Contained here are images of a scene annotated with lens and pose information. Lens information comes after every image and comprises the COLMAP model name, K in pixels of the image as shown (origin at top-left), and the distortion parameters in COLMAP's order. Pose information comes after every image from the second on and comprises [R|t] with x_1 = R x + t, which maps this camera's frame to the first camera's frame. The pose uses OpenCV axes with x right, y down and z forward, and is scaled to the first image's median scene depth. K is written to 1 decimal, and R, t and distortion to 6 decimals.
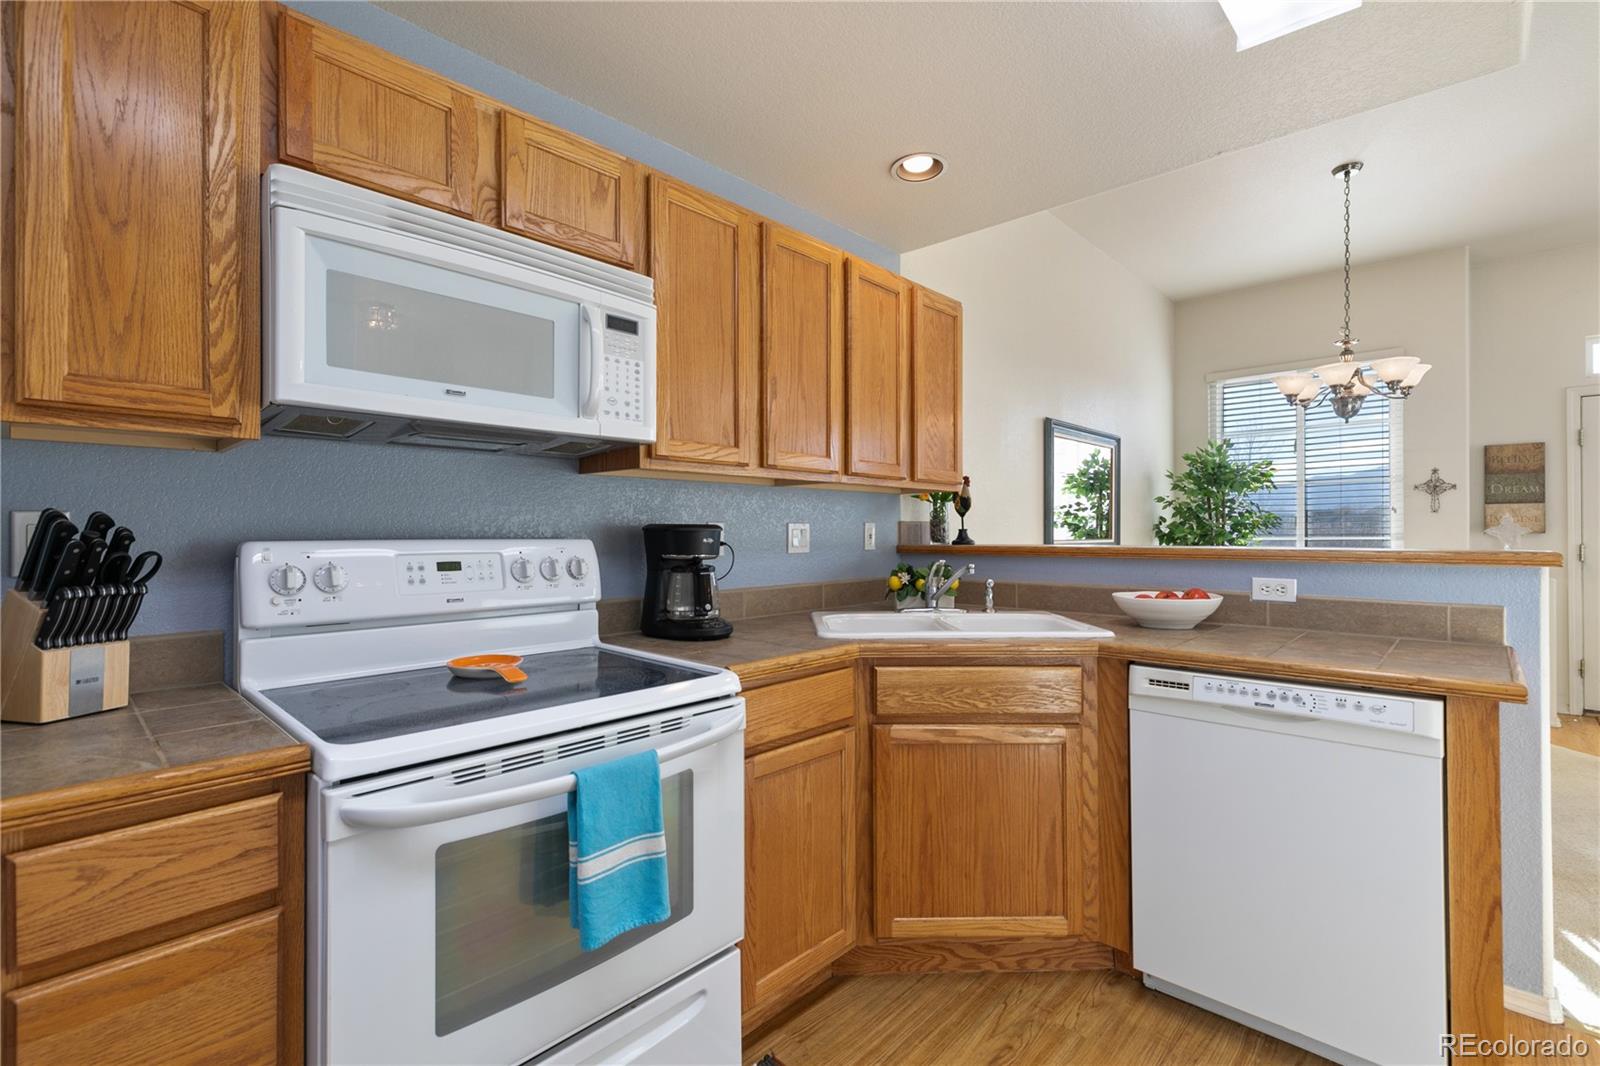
lens RADIAL K [[718.3, 0, 800.8], [0, 718.3, 528.9], [0, 0, 1]] dist [0.011180, -0.003668]
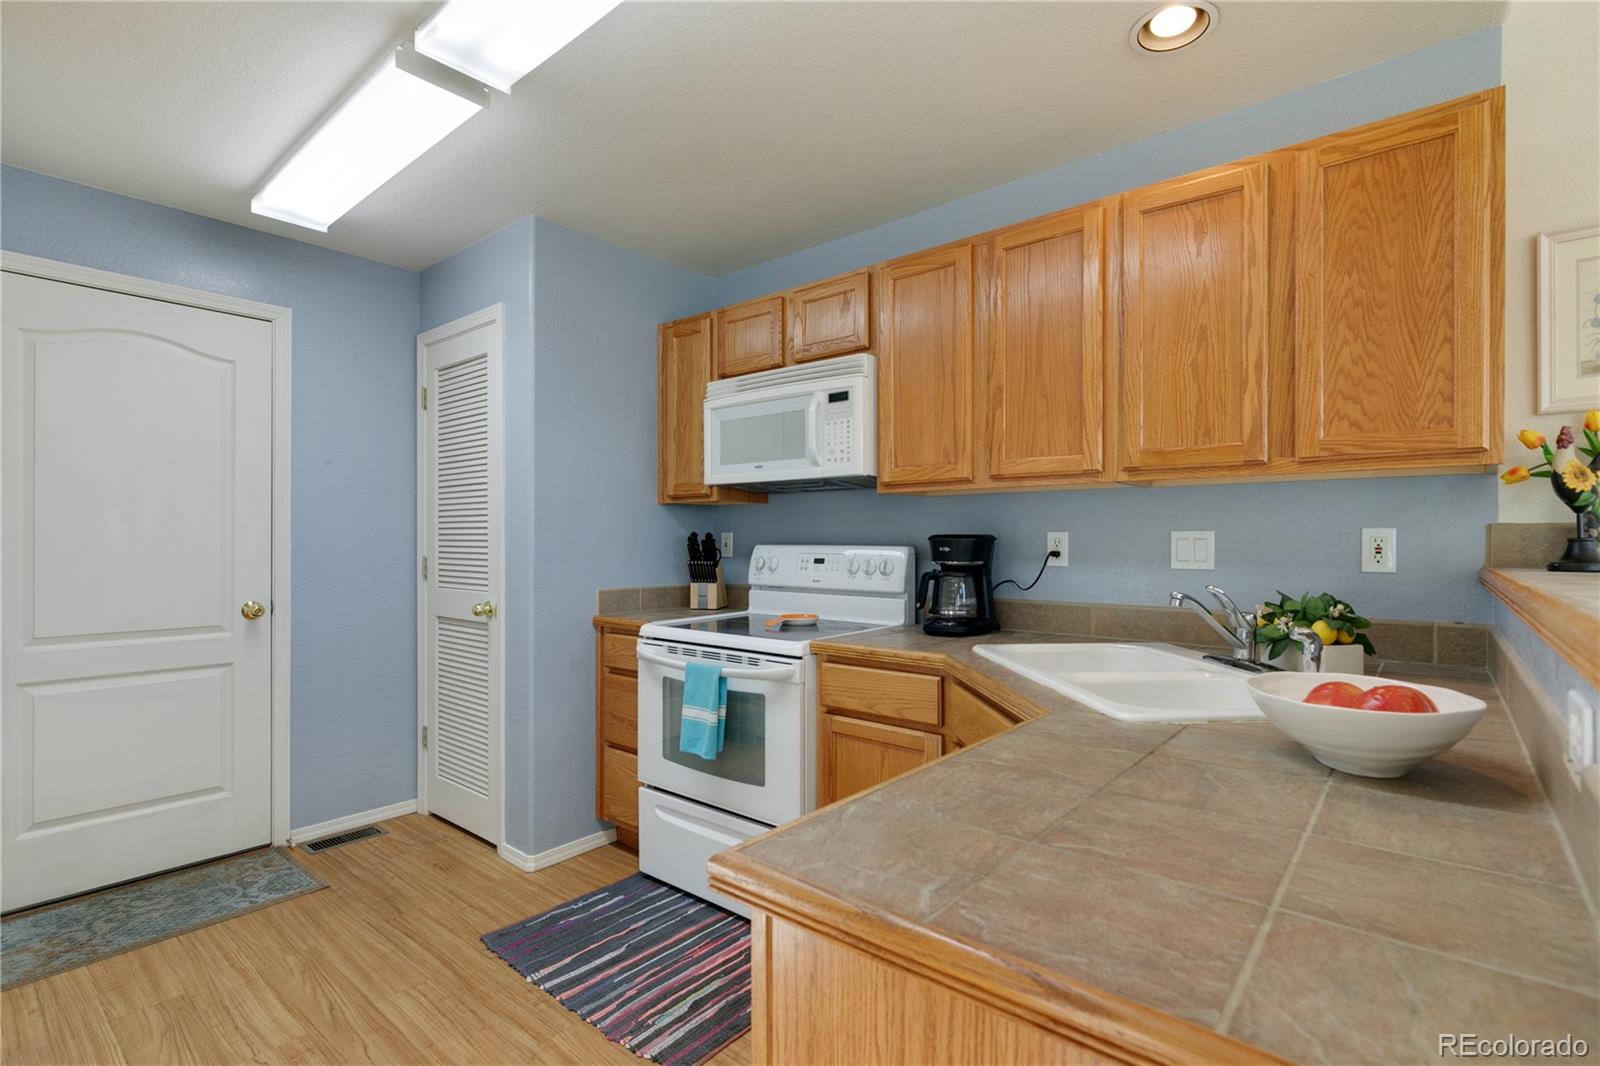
lens RADIAL K [[752.9, 0, 802.8], [0, 752.9, 539.1], [0, 0, 1]] dist [-0.001606, -0.000491]
pose [[0.057289, 0.002183, -0.998355, 1.099914], [0.003248, 0.999992, 0.002373, -0.003287], [0.998352, -0.003379, 0.057281, 0.741230]]
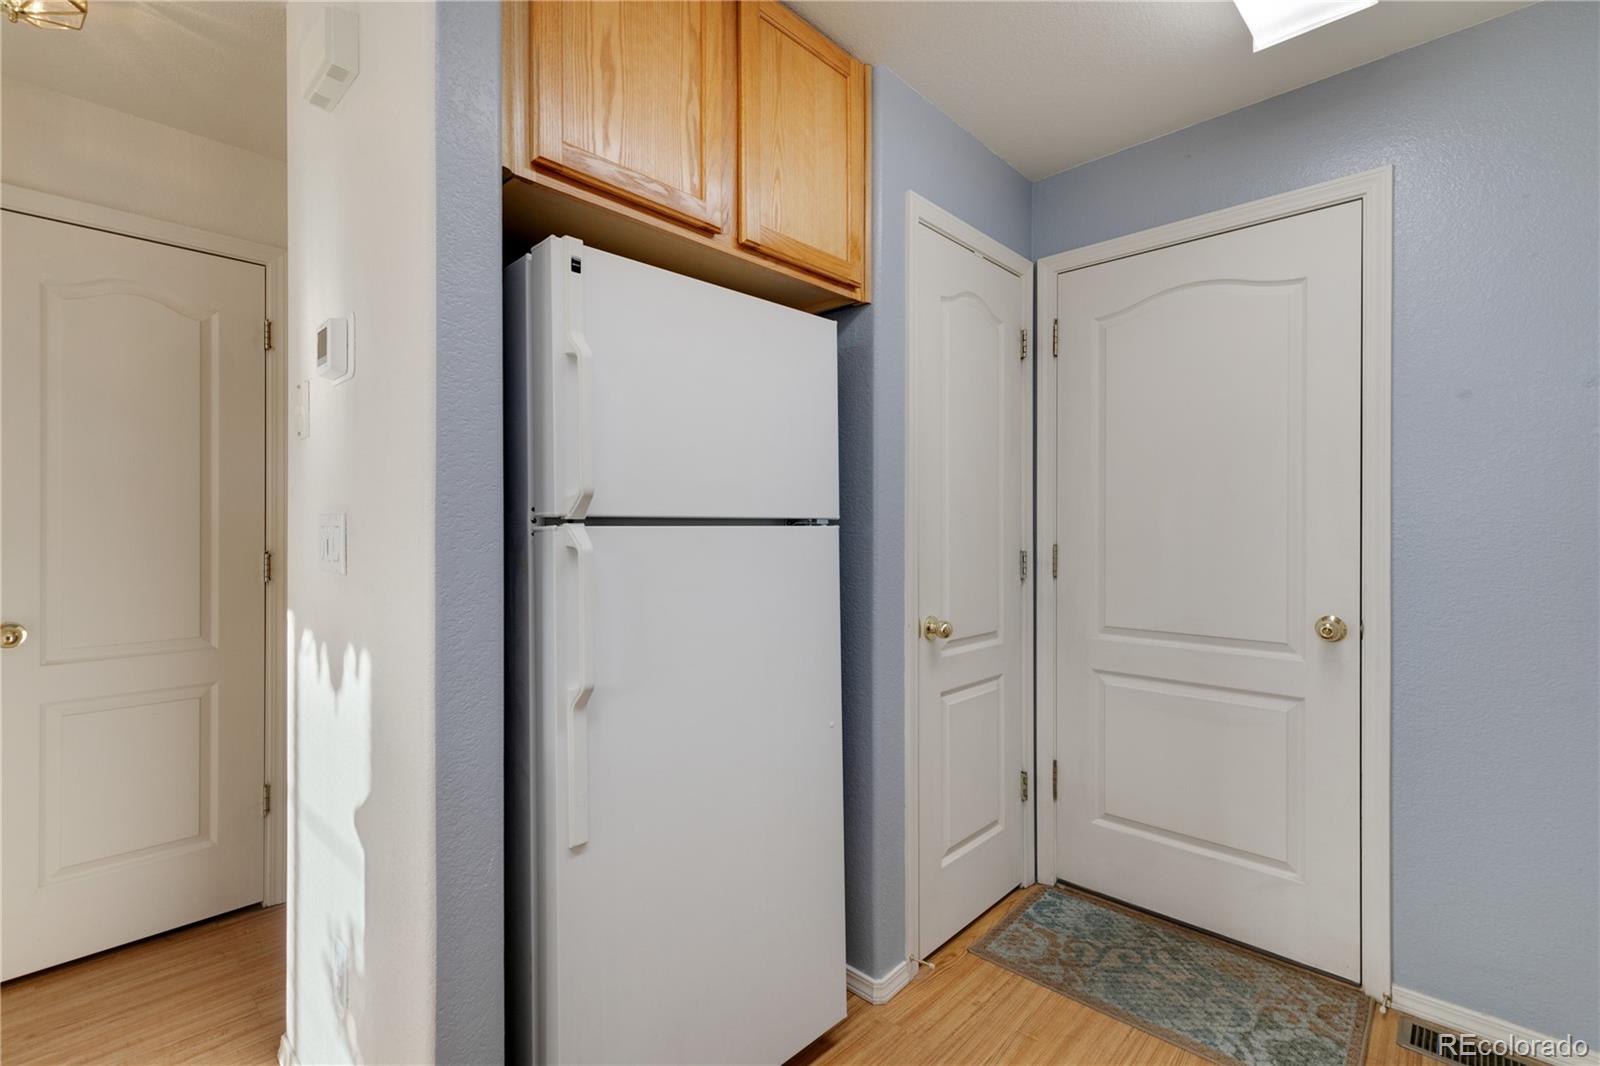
lens RADIAL K [[718.0, 0, 803.2], [0, 718.0, 533.7], [0, 0, 1]] dist [0.011462, -0.003207]
pose [[-0.999997, 0.001826, 0.001777, 0.239945], [0.001824, 0.999997, -0.001323, 0.008471], [-0.001779, -0.001320, -0.999998, 0.722248]]
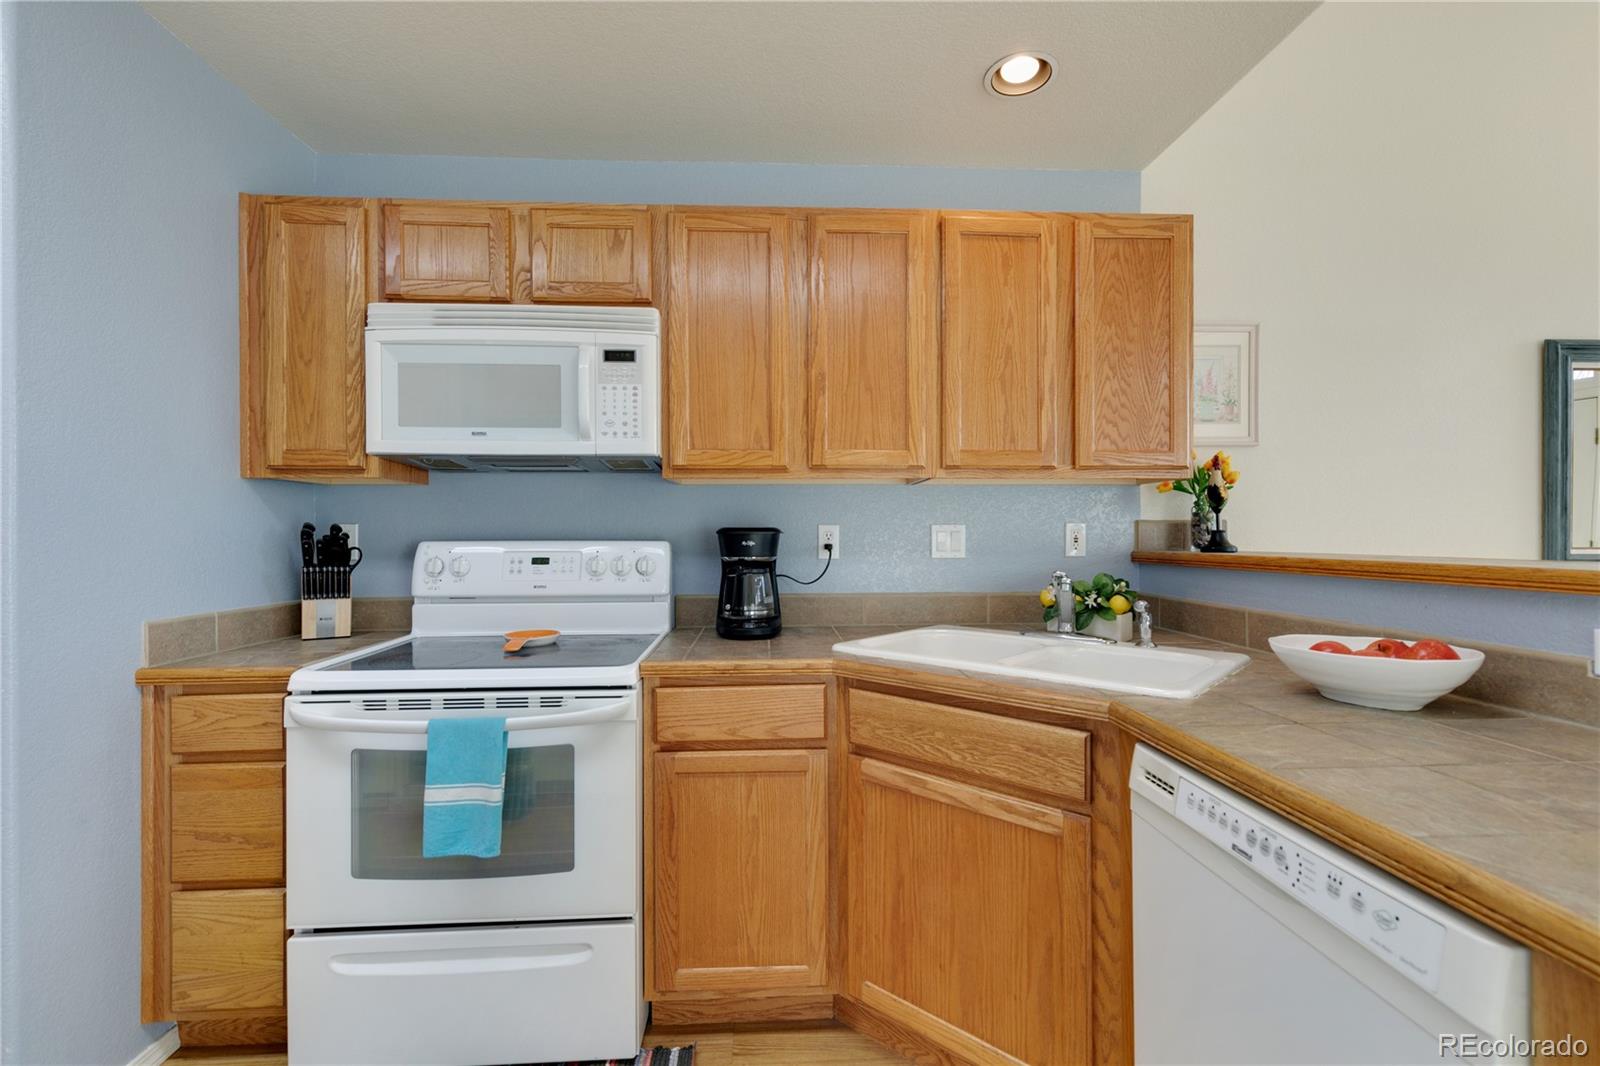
lens RADIAL K [[718.0, 0, 803.2], [0, 718.0, 533.7], [0, 0, 1]] dist [0.011462, -0.003207]
pose [[0.724781, -0.000055, -0.688980, 0.670205], [0.004418, 0.999980, 0.004568, -0.002136], [0.688965, -0.006355, 0.724766, 0.320853]]
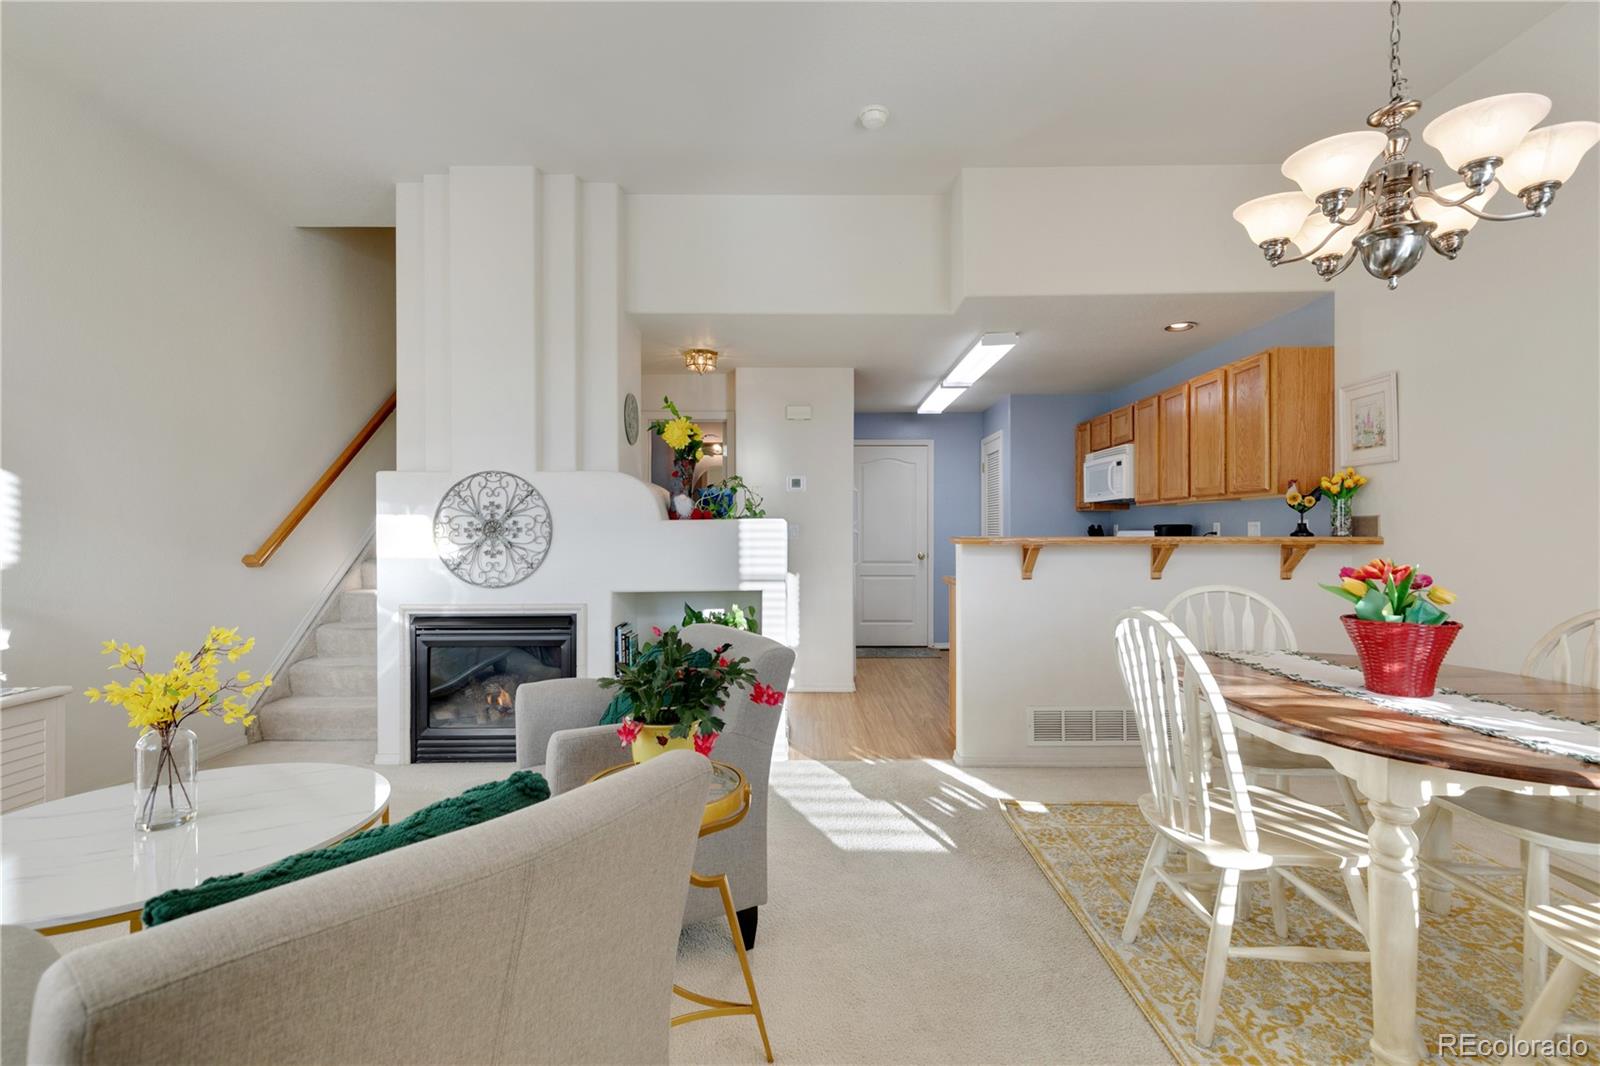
lens RADIAL K [[718.0, 0, 803.2], [0, 718.0, 533.7], [0, 0, 1]] dist [0.011462, -0.003207]
pose [[-0.725470, 0.002501, -0.688249, 2.628264], [0.005230, 0.999985, -0.001878, 0.024373], [0.688233, -0.004962, -0.725472, 2.075901]]
